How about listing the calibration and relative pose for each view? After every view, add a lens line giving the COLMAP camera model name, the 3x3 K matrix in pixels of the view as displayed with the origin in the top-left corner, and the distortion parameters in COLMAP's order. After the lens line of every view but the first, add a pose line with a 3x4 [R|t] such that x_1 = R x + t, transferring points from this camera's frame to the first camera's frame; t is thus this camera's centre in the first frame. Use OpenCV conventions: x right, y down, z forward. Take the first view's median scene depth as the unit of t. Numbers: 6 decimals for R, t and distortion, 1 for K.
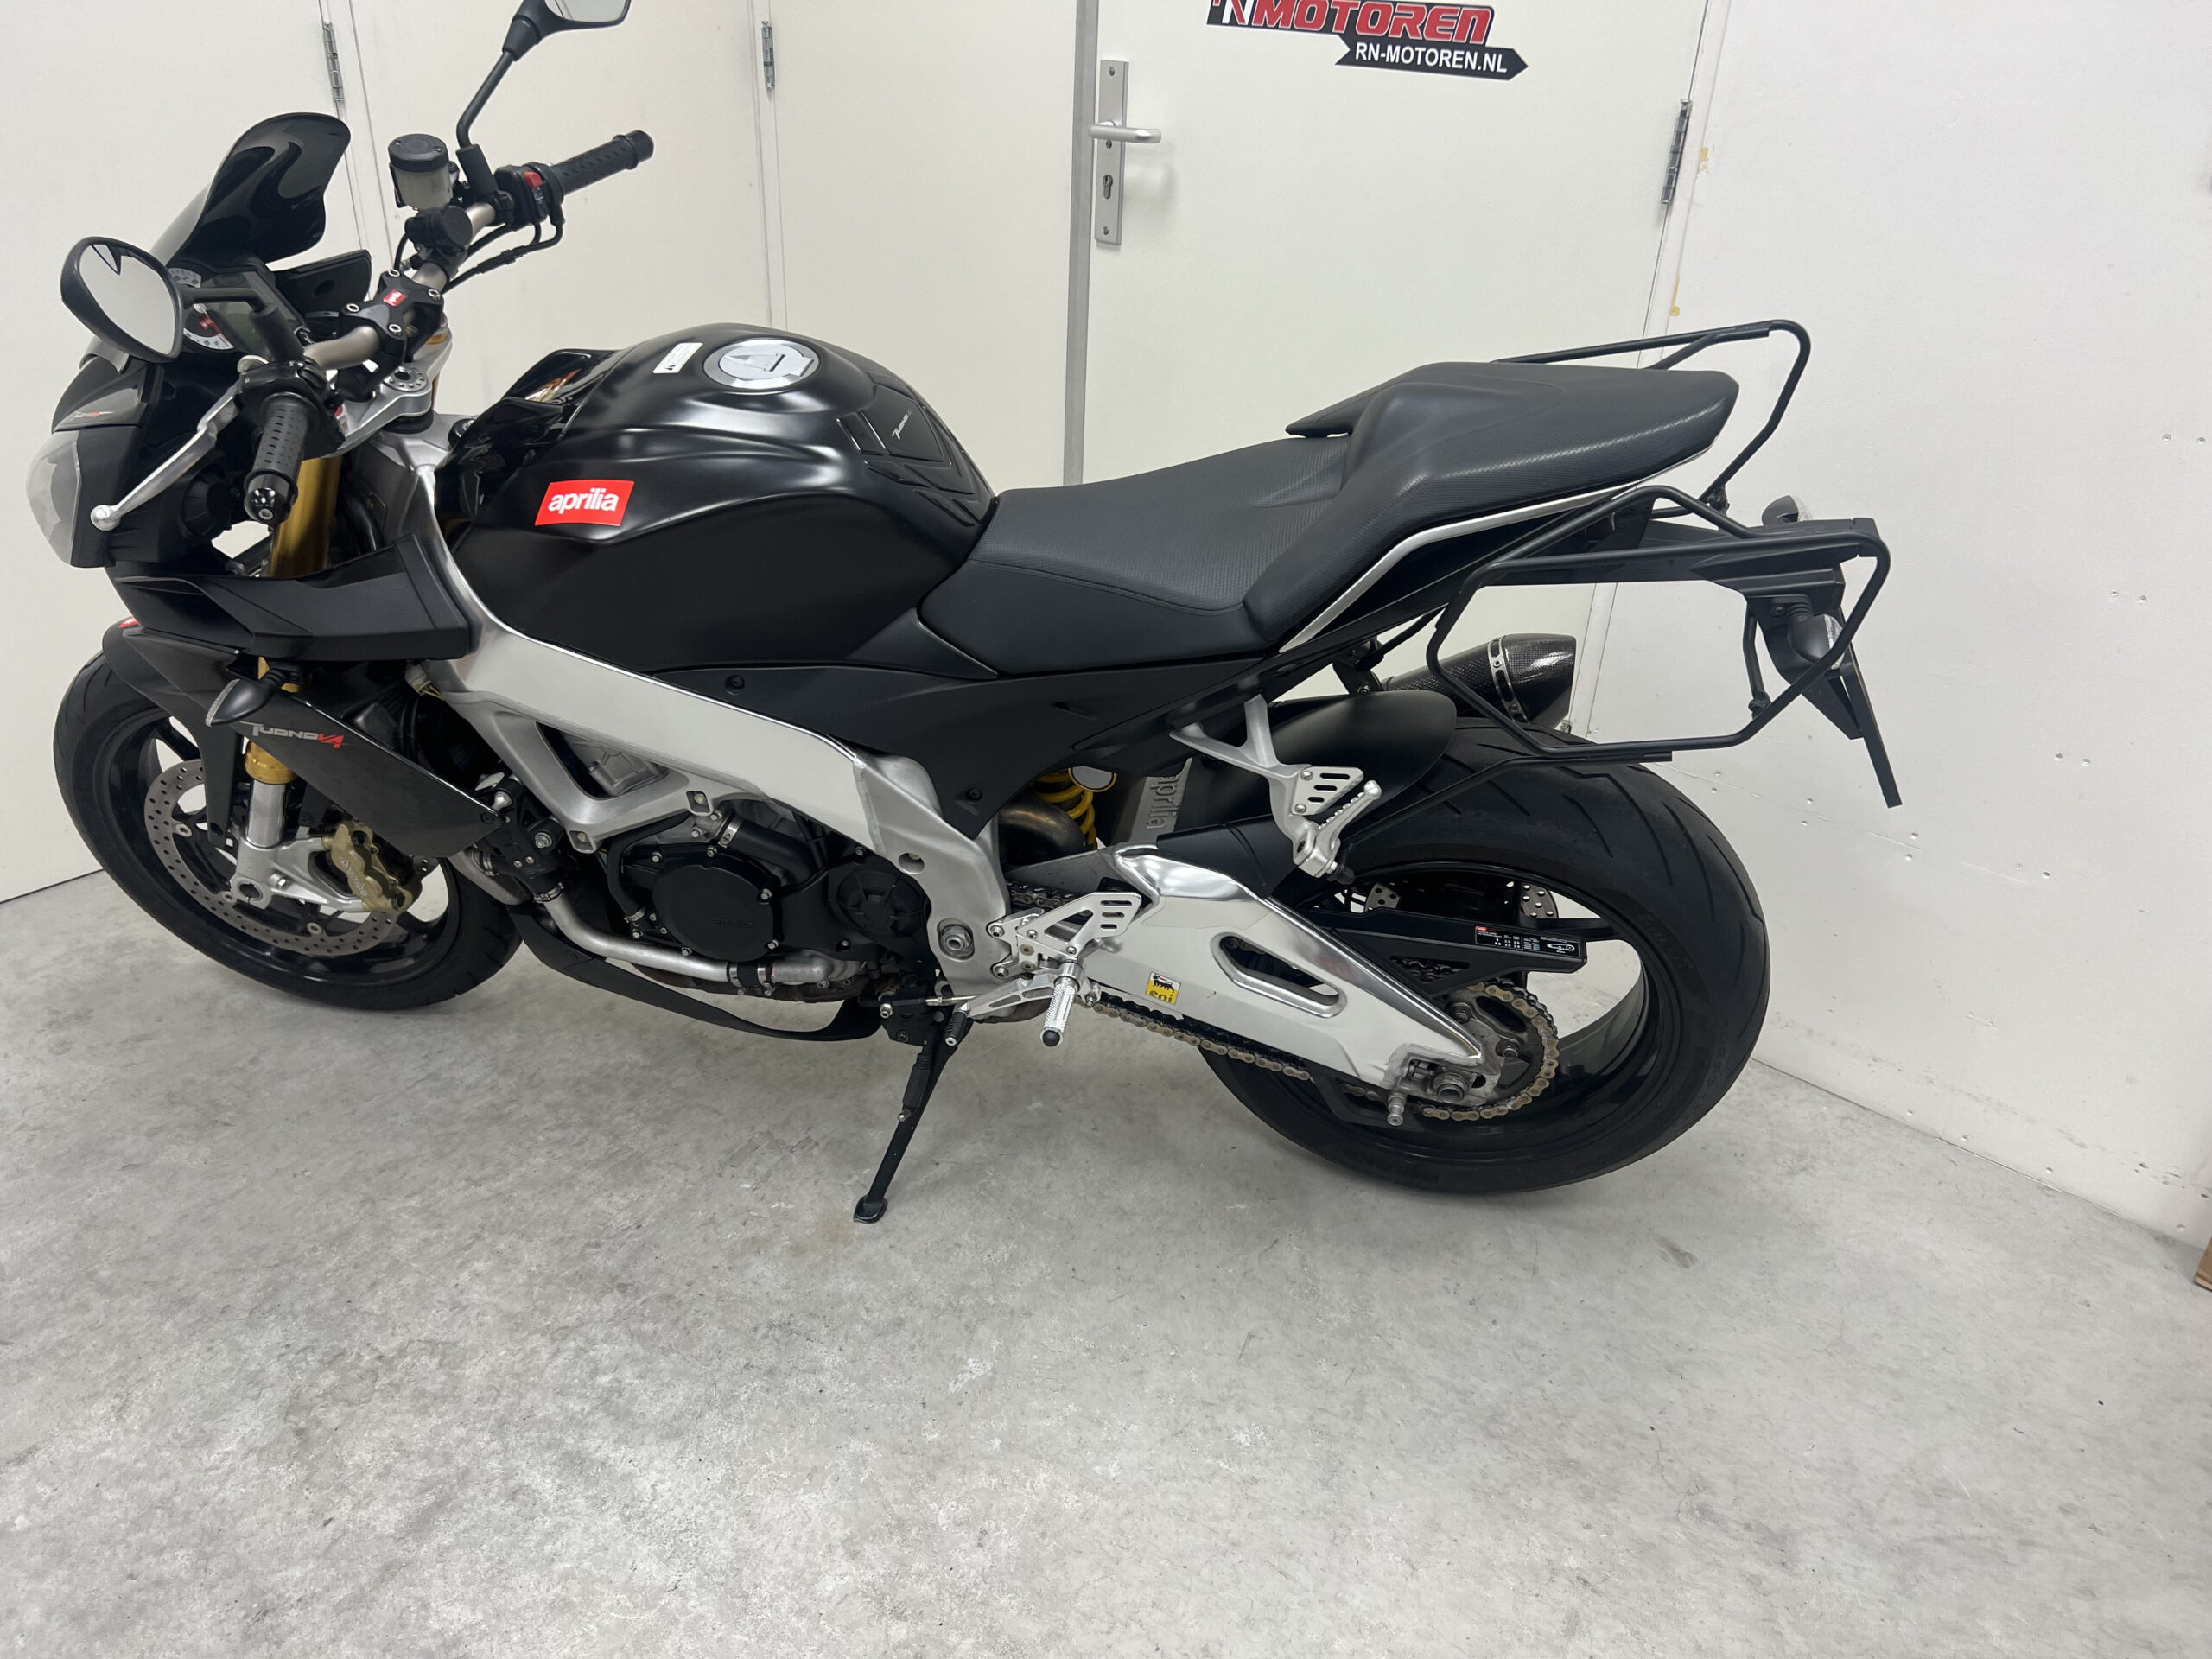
lens RADIAL K [[1697.4, 0, 1108.9], [0, 1697.4, 821.5], [0, 0, 1]] dist [0.051656, -0.065866]
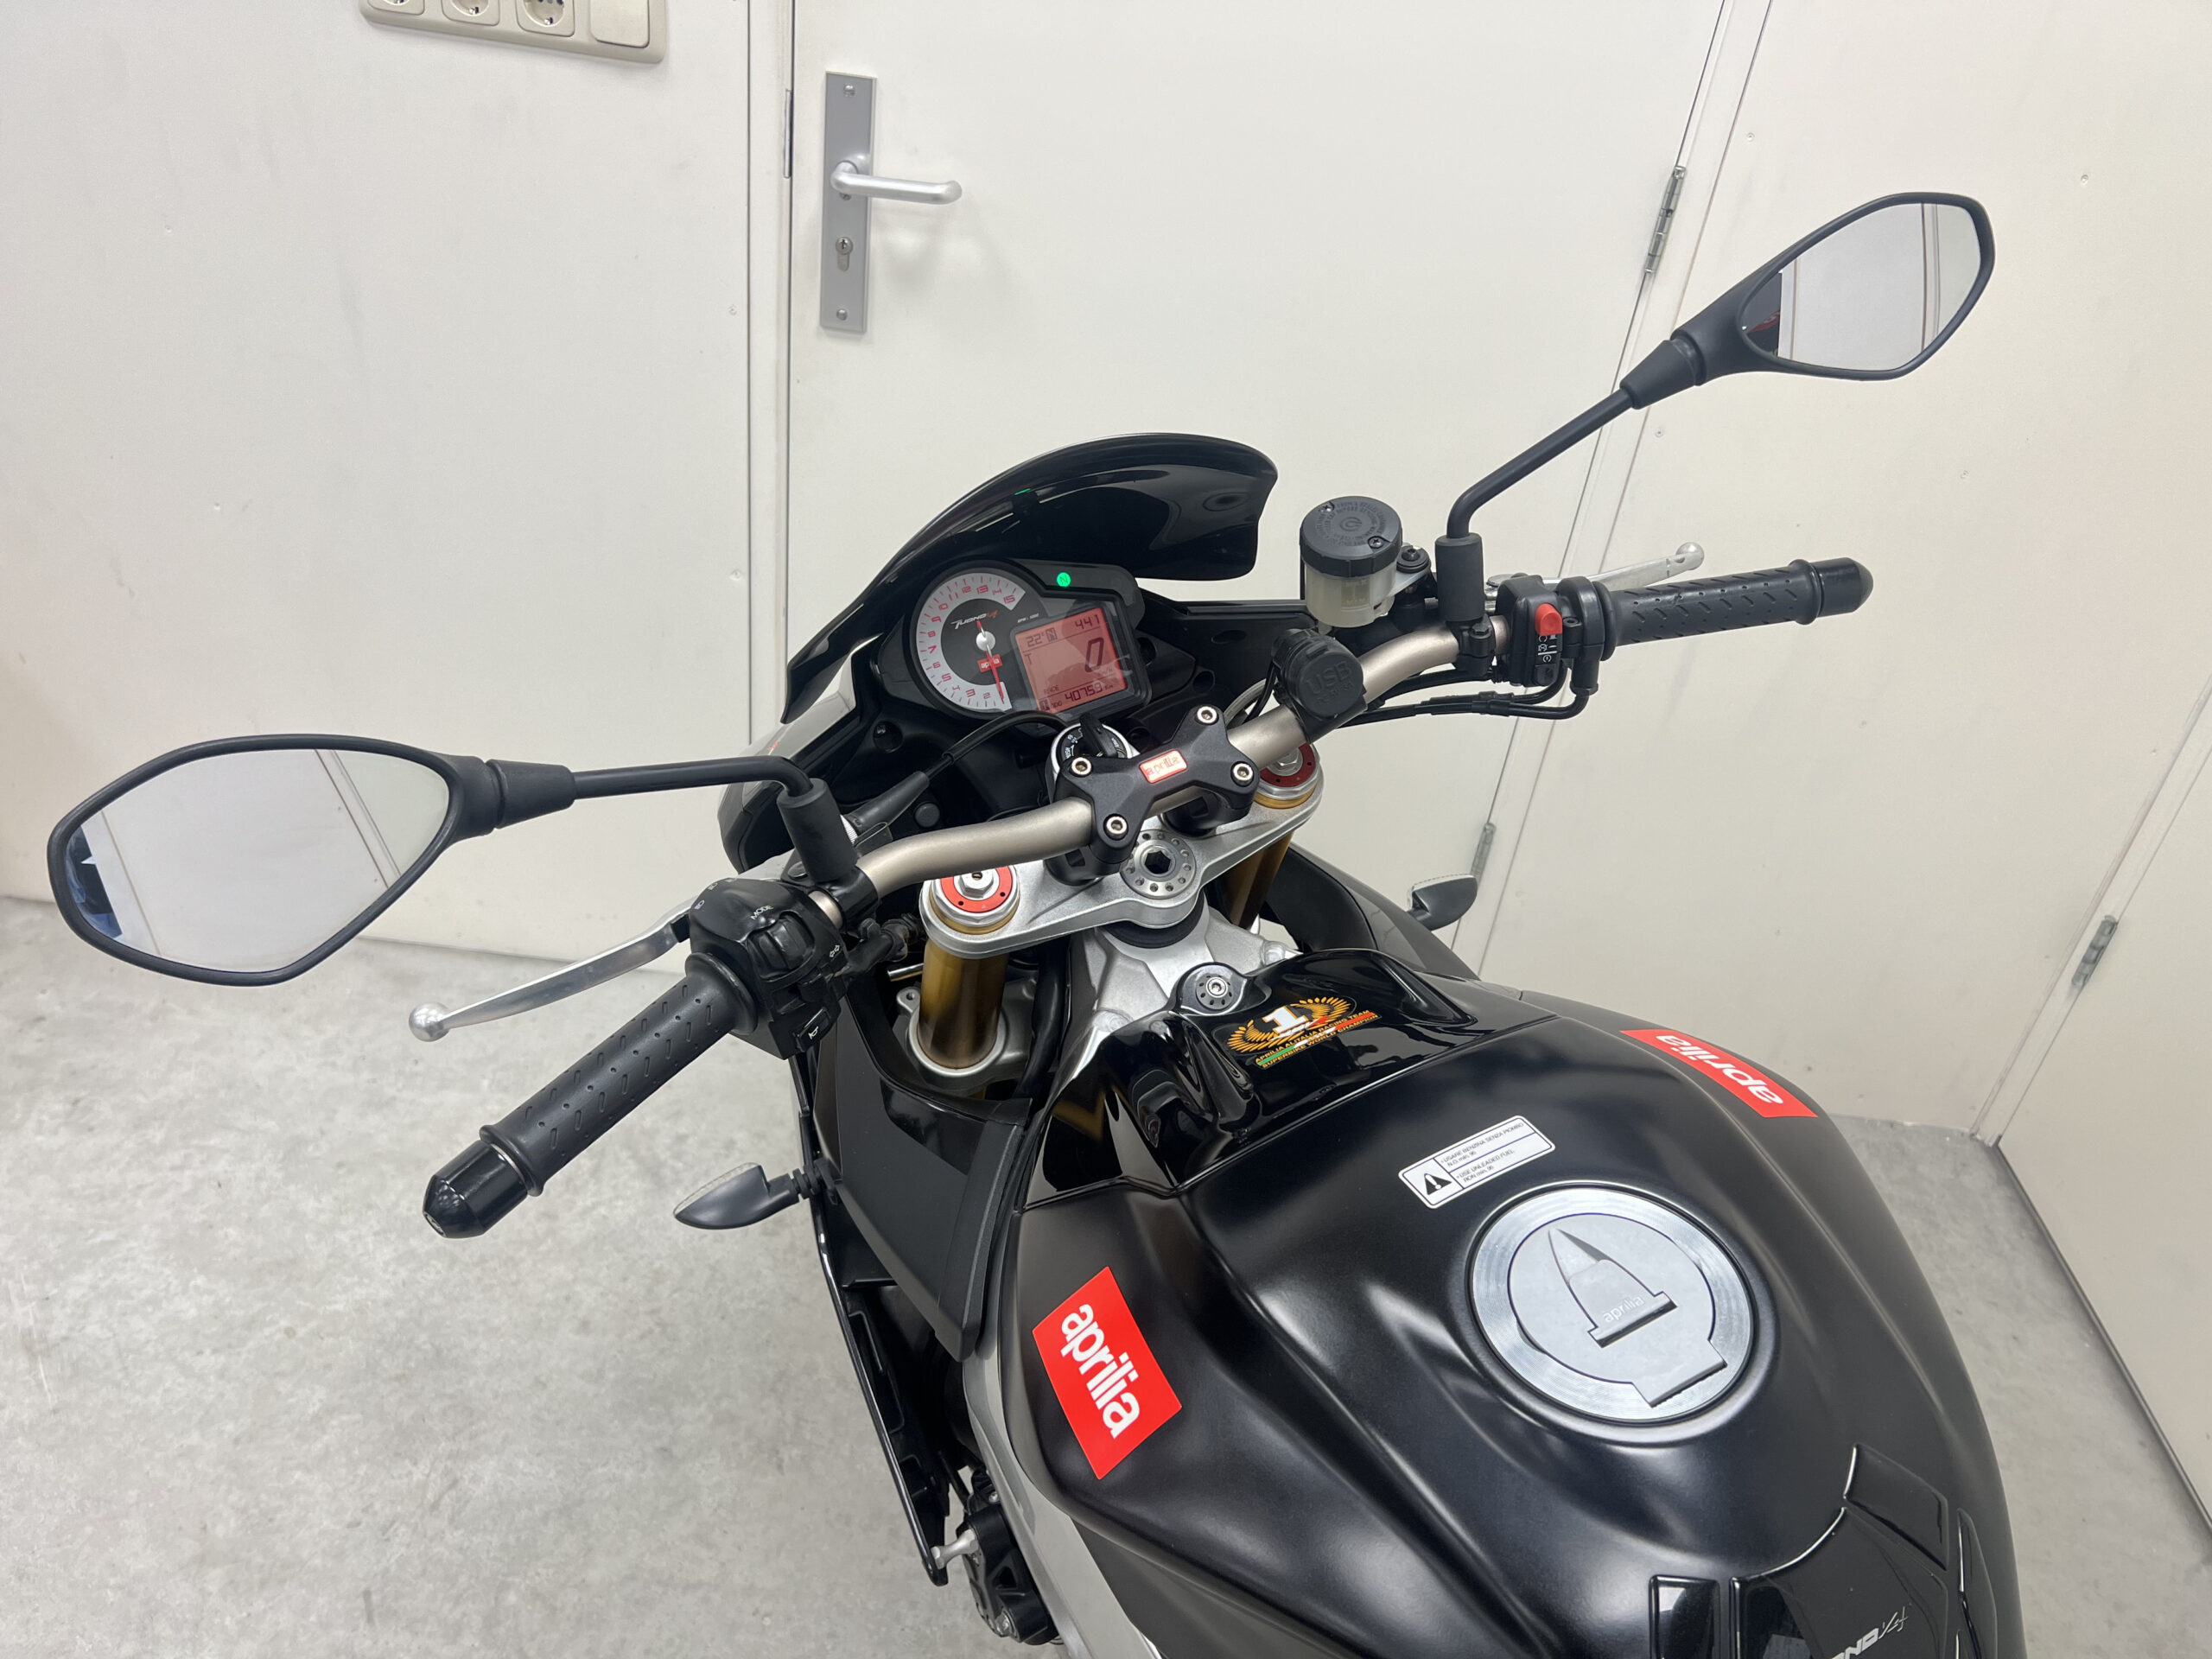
lens RADIAL K [[1697.4, 0, 1108.9], [0, 1697.4, 821.5], [0, 0, 1]] dist [0.051656, -0.065866]
pose [[0.626018, 0.454259, -0.633838, -0.057924], [-0.453056, 0.873428, 0.178503, -0.333238], [0.634699, 0.175418, 0.752586, 0.500406]]
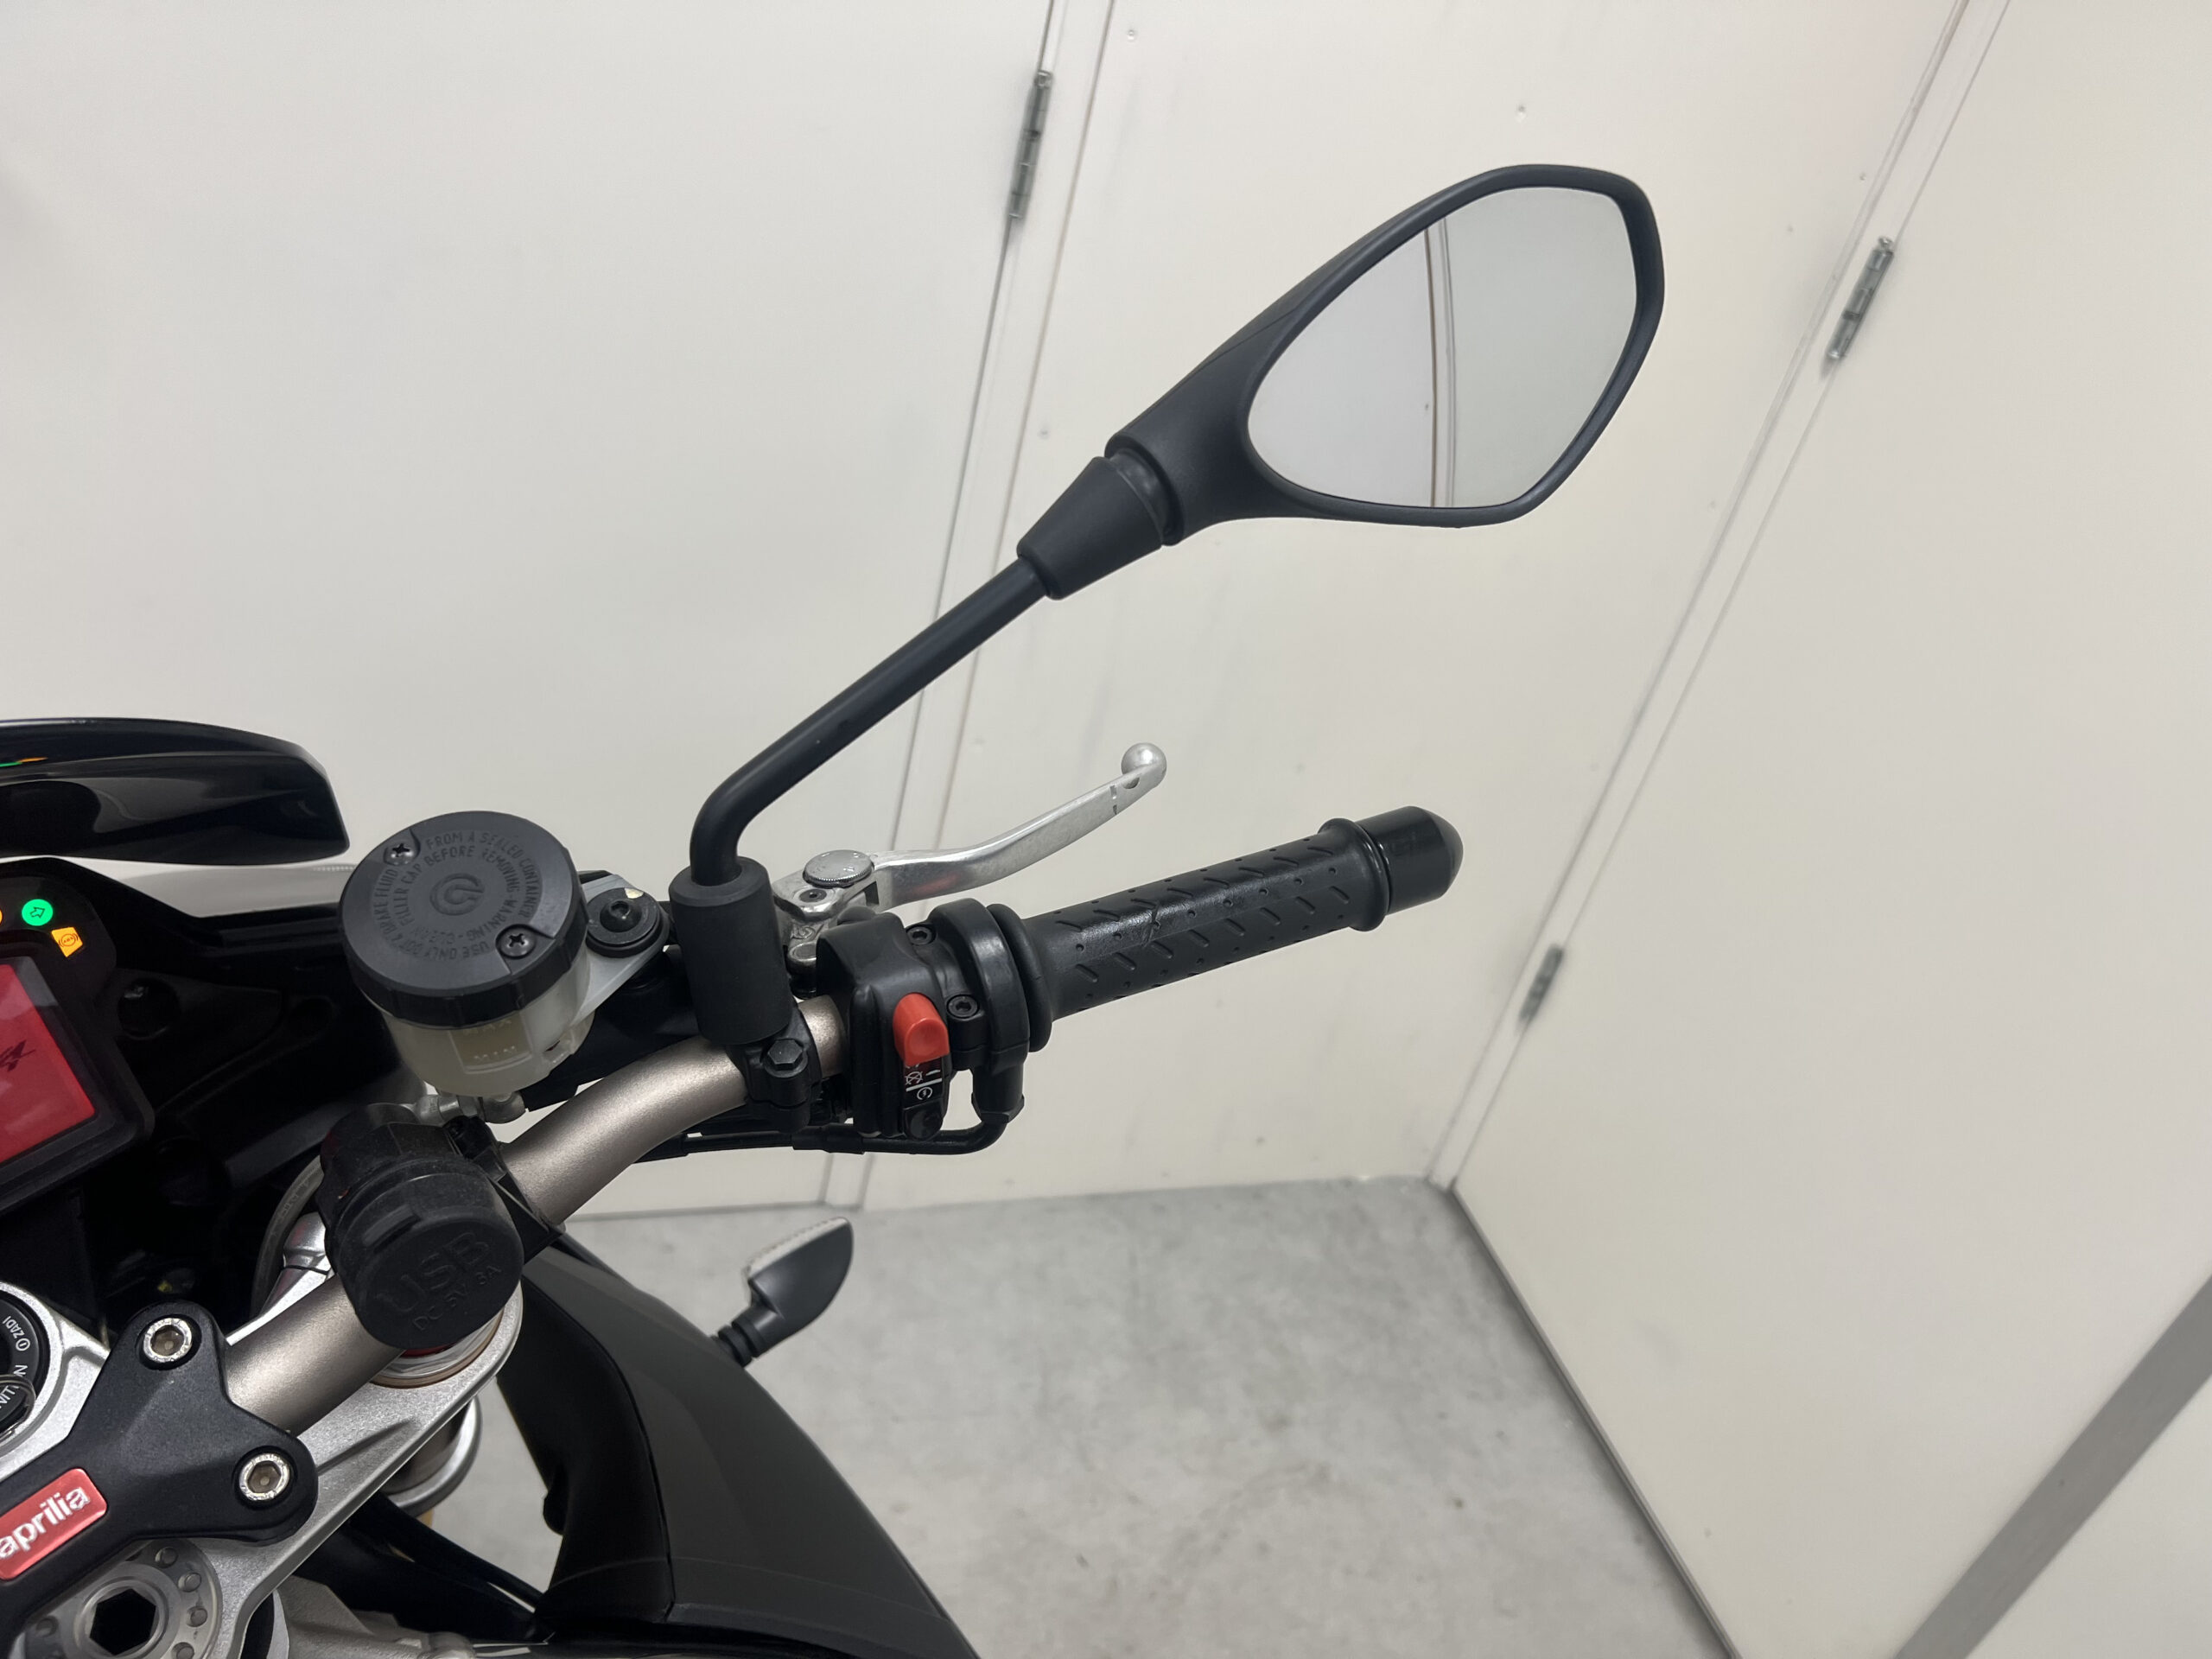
lens RADIAL K [[1721.0, 0, 1100.9], [0, 1721.0, 860.0], [0, 0, 1]] dist [0.038708, -0.004317]
pose [[0.835559, 0.420970, -0.353023, -0.219581], [-0.415221, 0.904642, 0.095986, -0.409925], [0.359767, 0.066380, 0.930678, 0.722202]]
